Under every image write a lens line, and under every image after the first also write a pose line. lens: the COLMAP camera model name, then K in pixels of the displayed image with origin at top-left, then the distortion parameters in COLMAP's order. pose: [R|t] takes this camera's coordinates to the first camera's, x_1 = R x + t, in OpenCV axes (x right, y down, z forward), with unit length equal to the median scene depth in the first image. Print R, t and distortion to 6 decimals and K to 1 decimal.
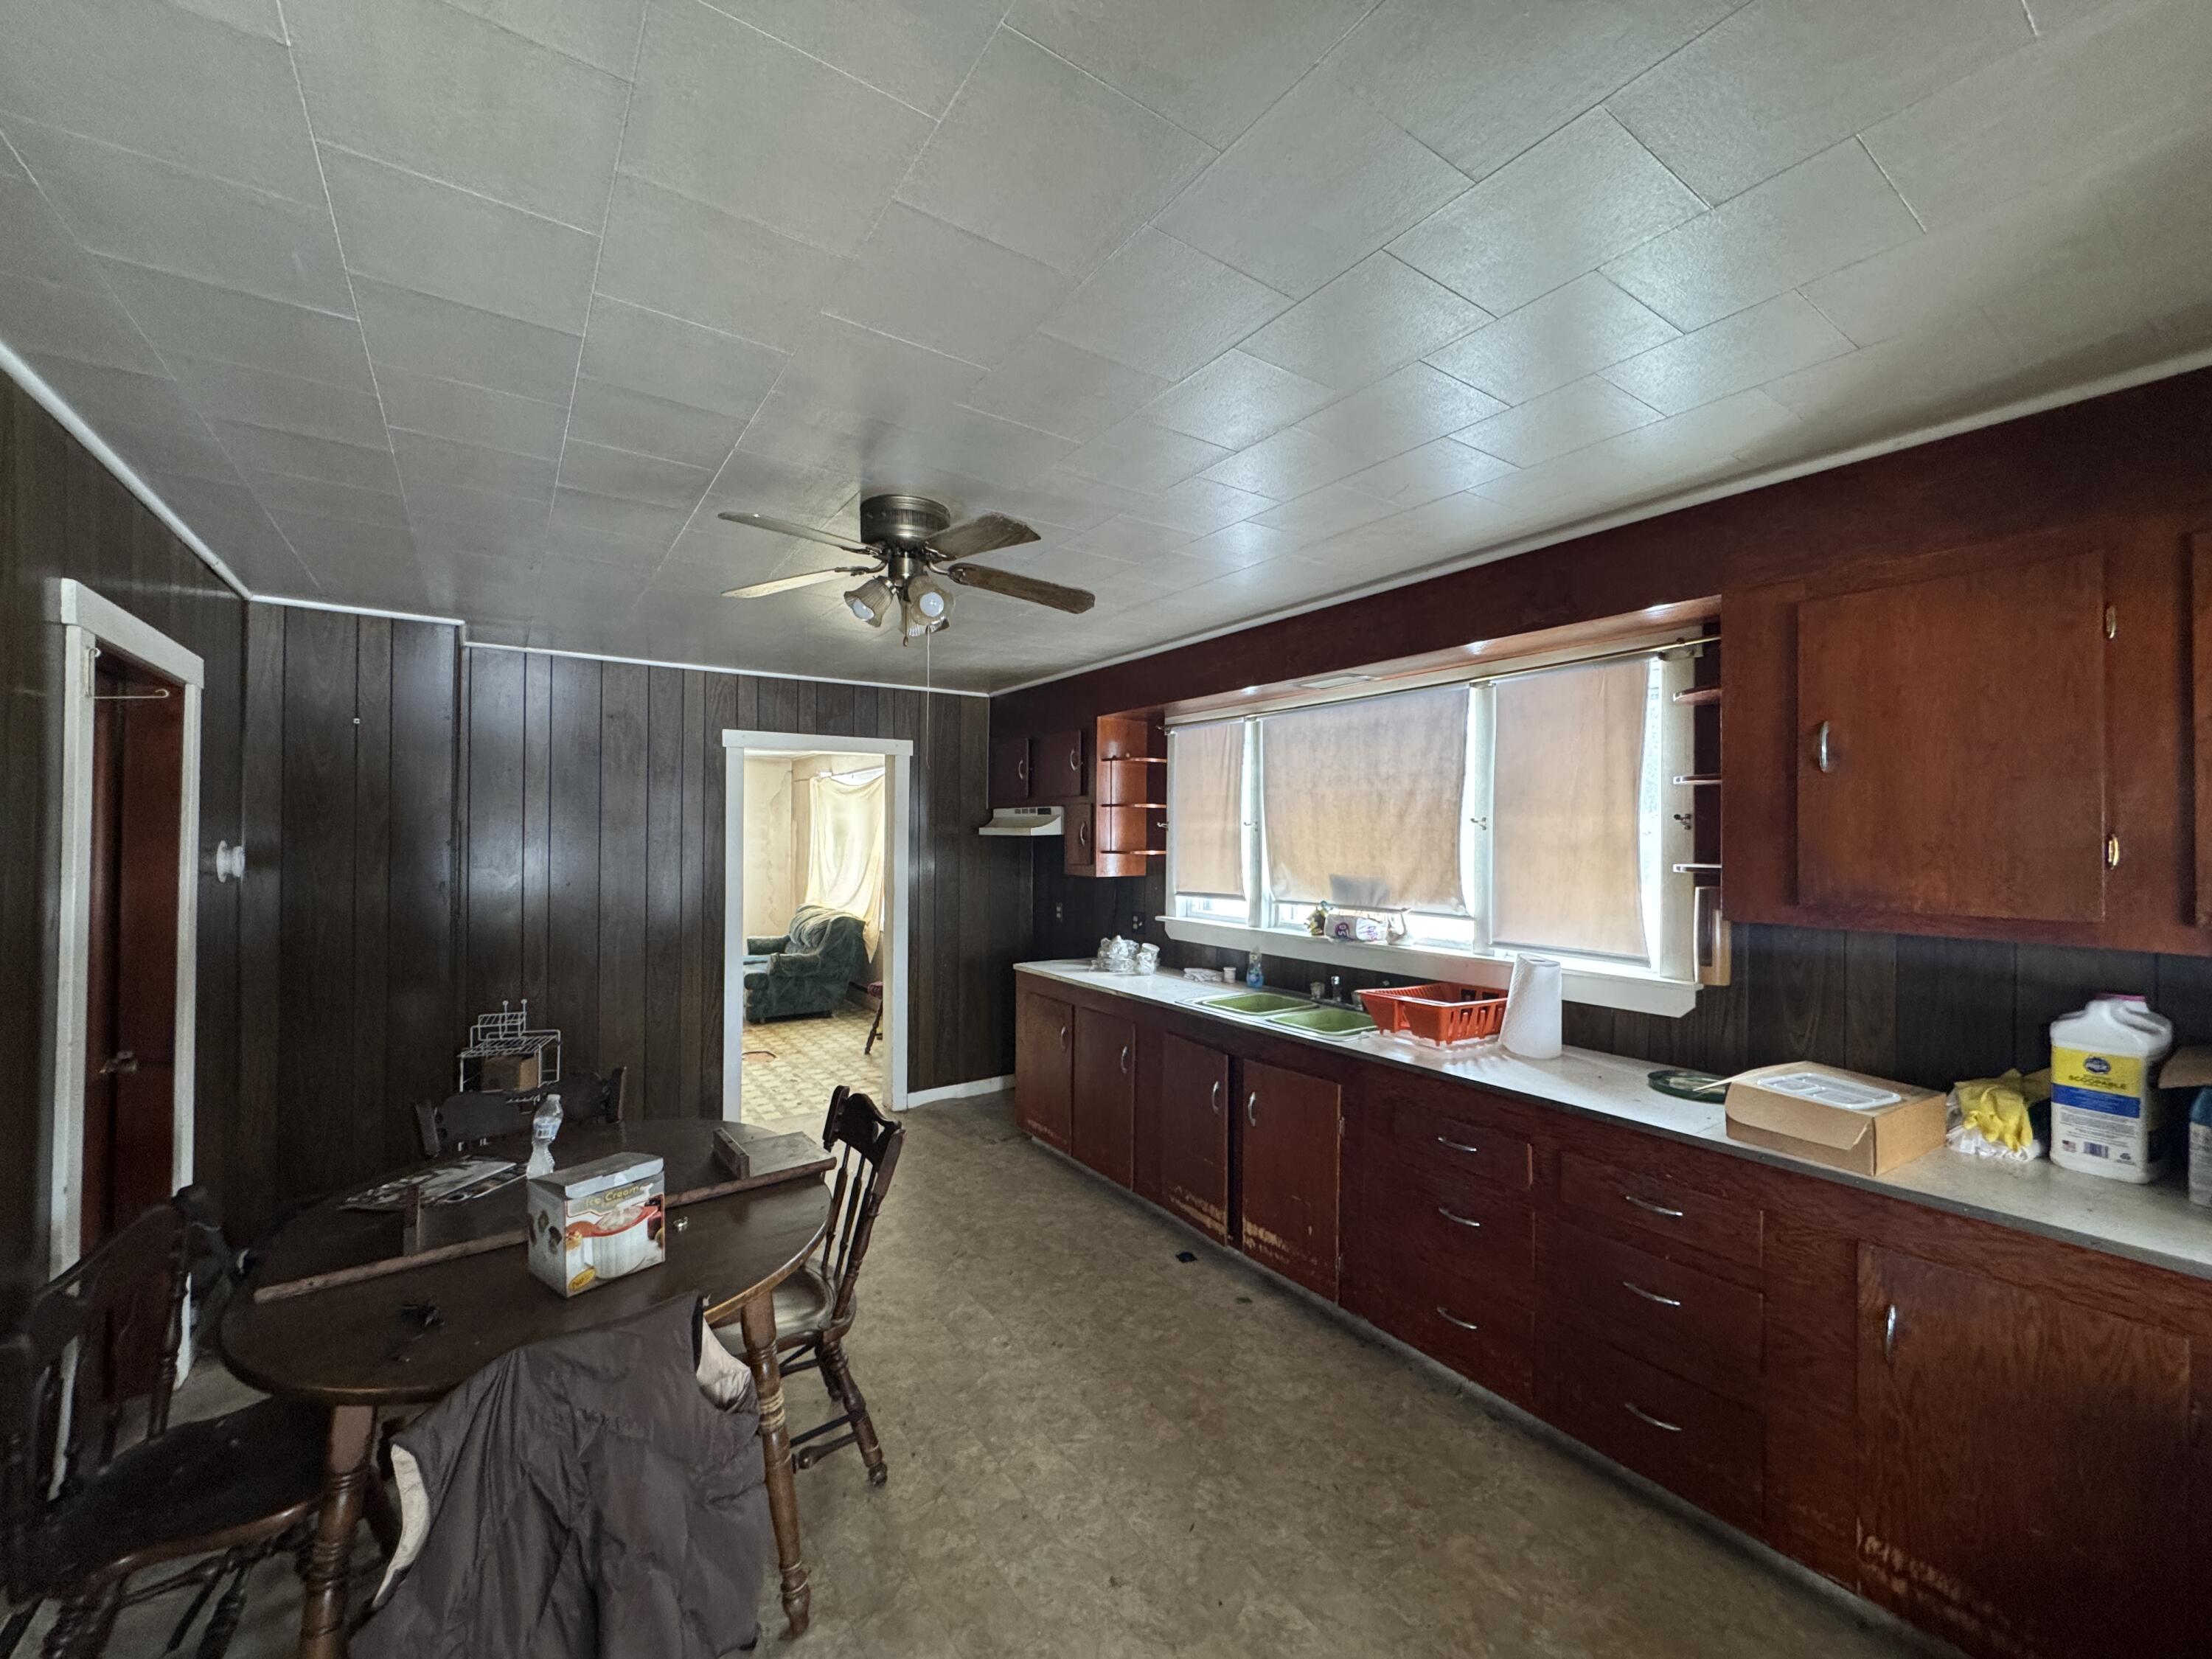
lens RADIAL K [[880.6, 0, 1114.1], [0, 880.6, 831.0], [0, 0, 1]] dist [-0.001896, -0.000242]
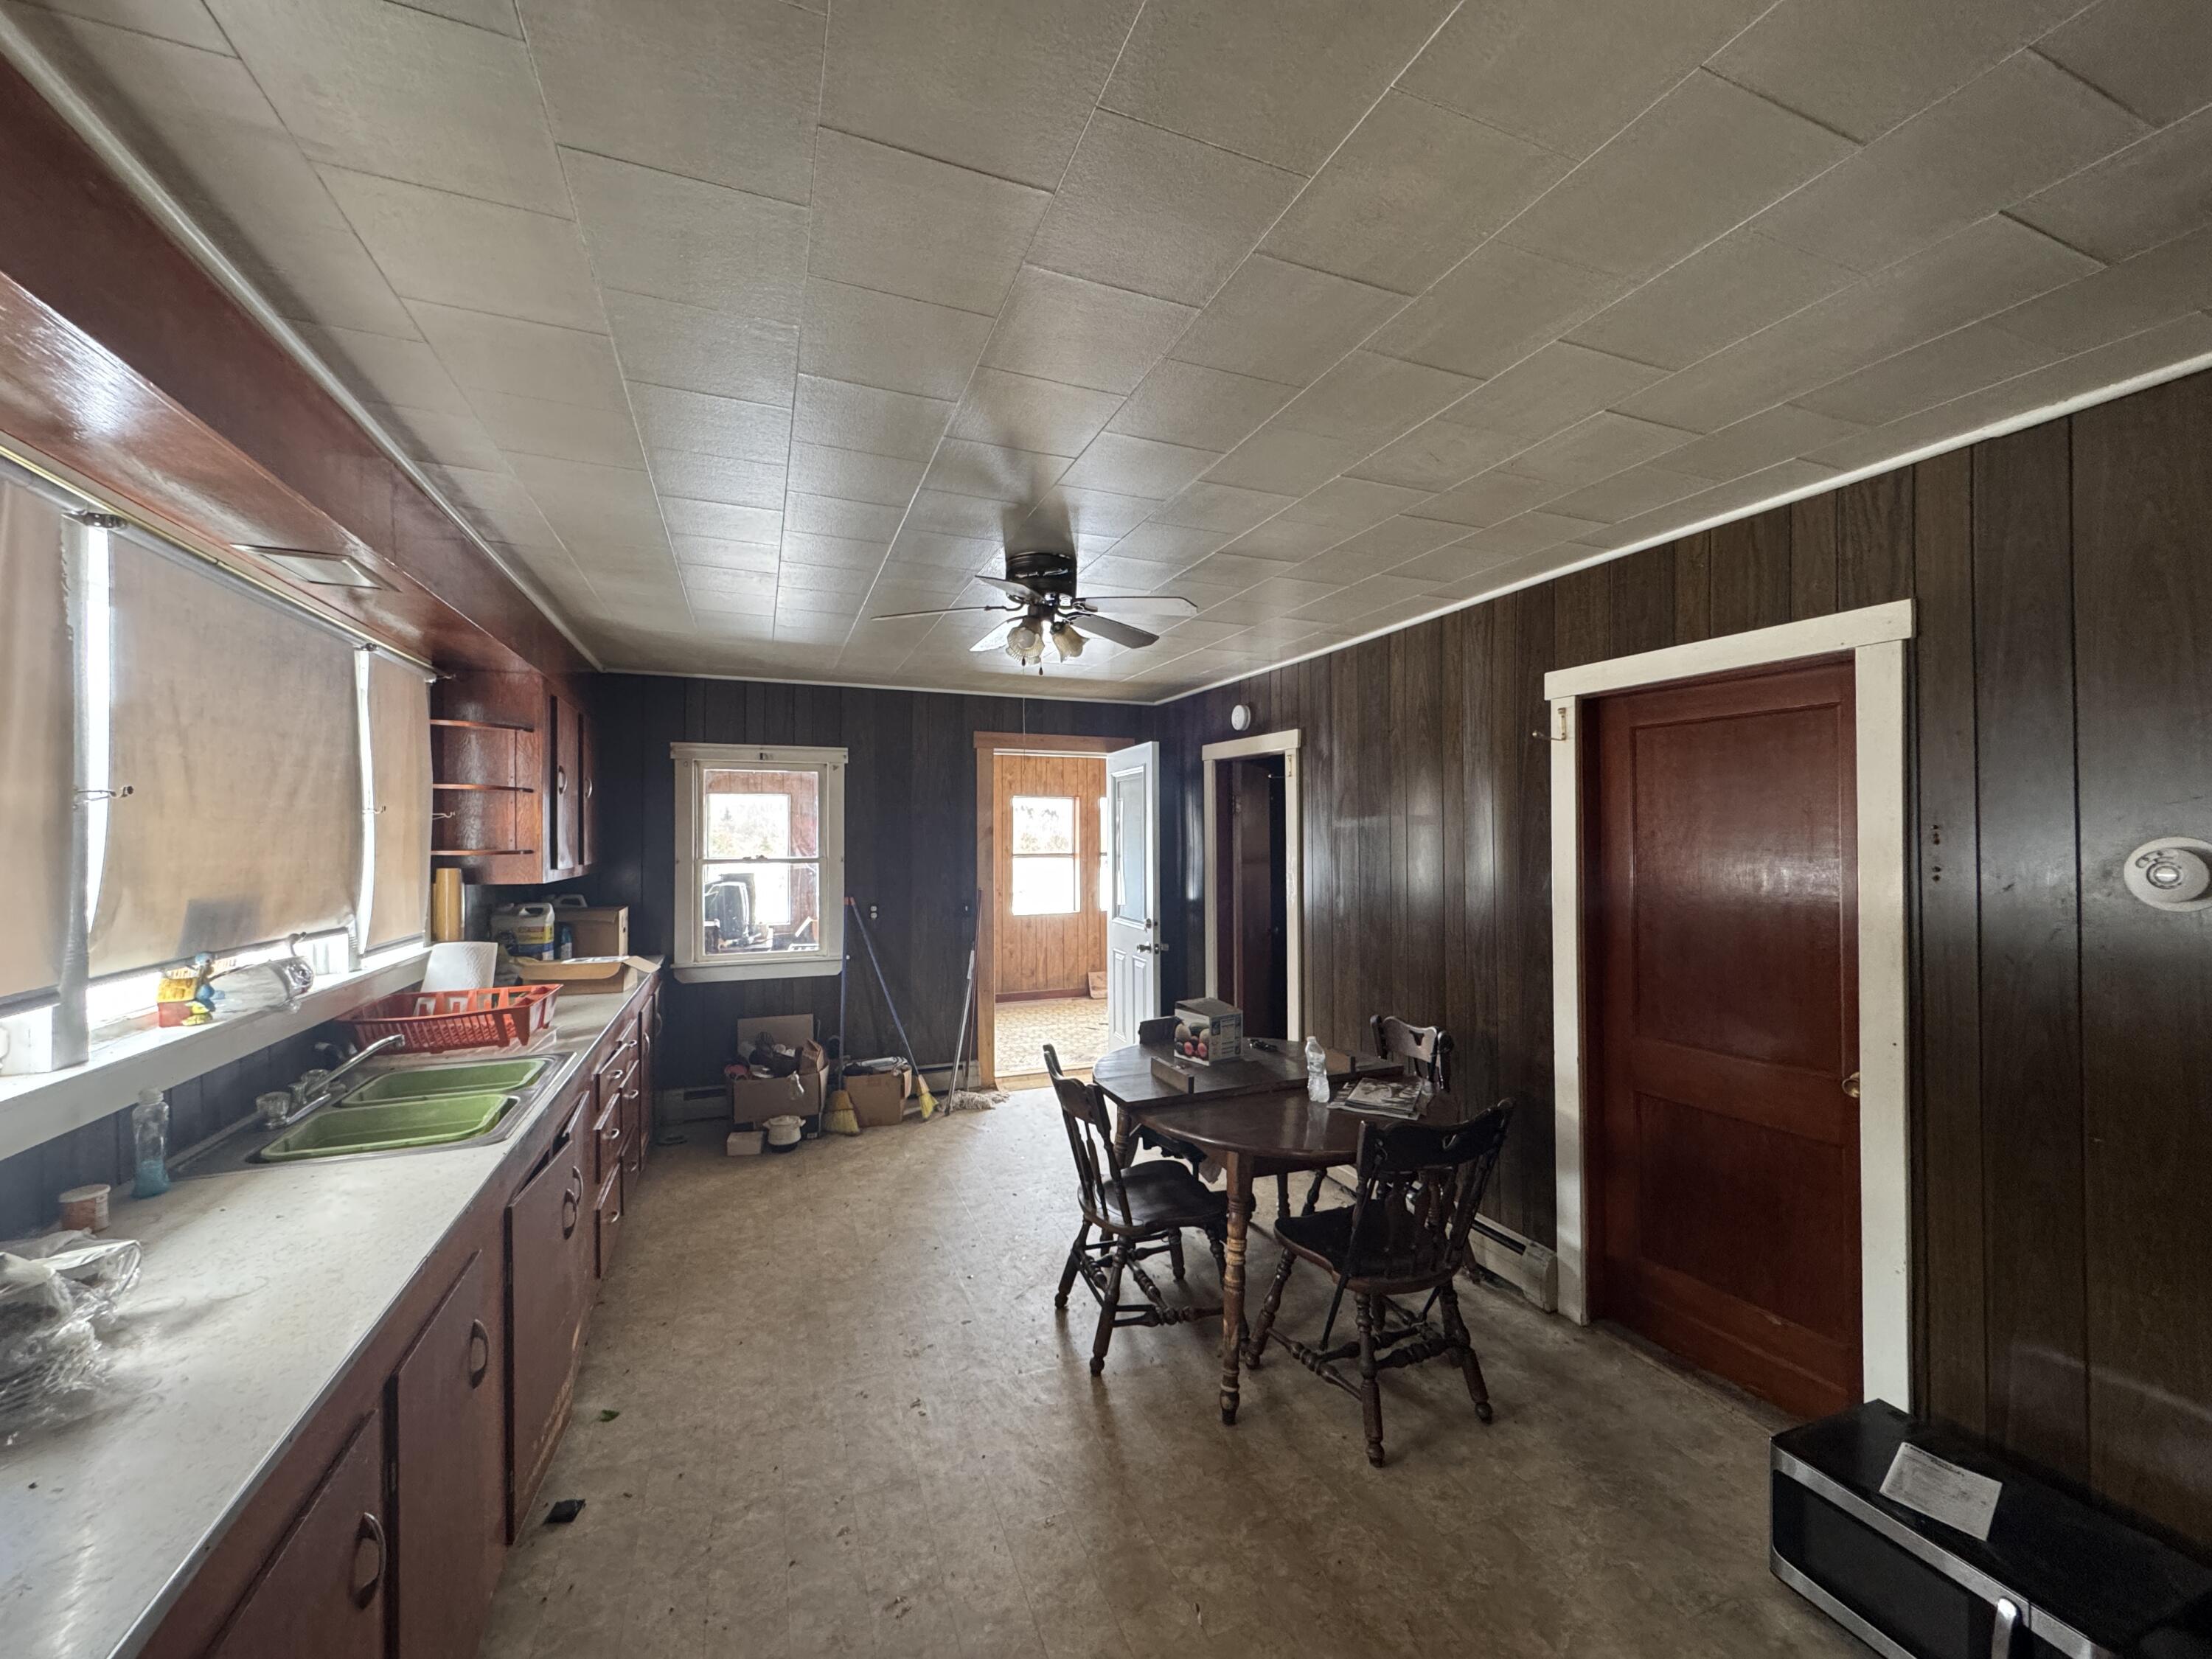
lens RADIAL K [[880.6, 0, 1108.4], [0, 880.6, 834.6], [0, 0, 1]] dist [-0.001896, -0.000242]
pose [[-0.973188, -0.001130, 0.230010, -0.458959], [-0.004257, 0.999905, -0.013099, 0.020755], [-0.229974, -0.013727, -0.973100, 1.632370]]
